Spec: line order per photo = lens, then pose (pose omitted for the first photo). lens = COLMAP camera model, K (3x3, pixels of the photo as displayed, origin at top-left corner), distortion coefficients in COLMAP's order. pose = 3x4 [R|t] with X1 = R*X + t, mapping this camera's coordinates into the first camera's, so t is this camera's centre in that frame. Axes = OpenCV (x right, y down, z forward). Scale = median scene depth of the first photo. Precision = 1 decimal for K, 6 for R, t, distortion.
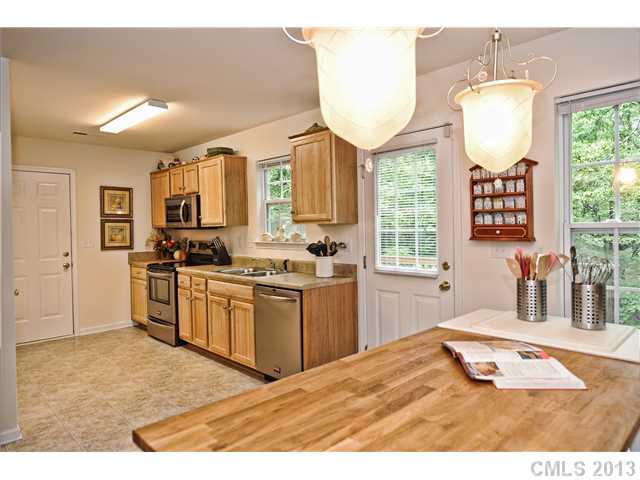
lens RADIAL K [[419.6, 0, 319.8], [0, 419.6, 239.2], [0, 0, 1]] dist [-0.003162, -0.000416]
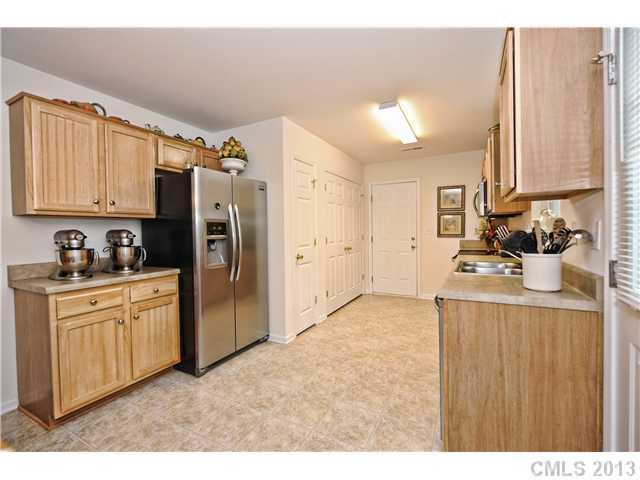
lens RADIAL K [[279.2, 0, 322.2], [0, 279.2, 237.2], [0, 0, 1]] dist [0.001316, 0.000170]
pose [[0.308684, 0.033411, -0.950578, 0.186560], [-0.019747, 0.999393, 0.028714, 0.009703], [0.950960, 0.009908, 0.309157, 0.398783]]
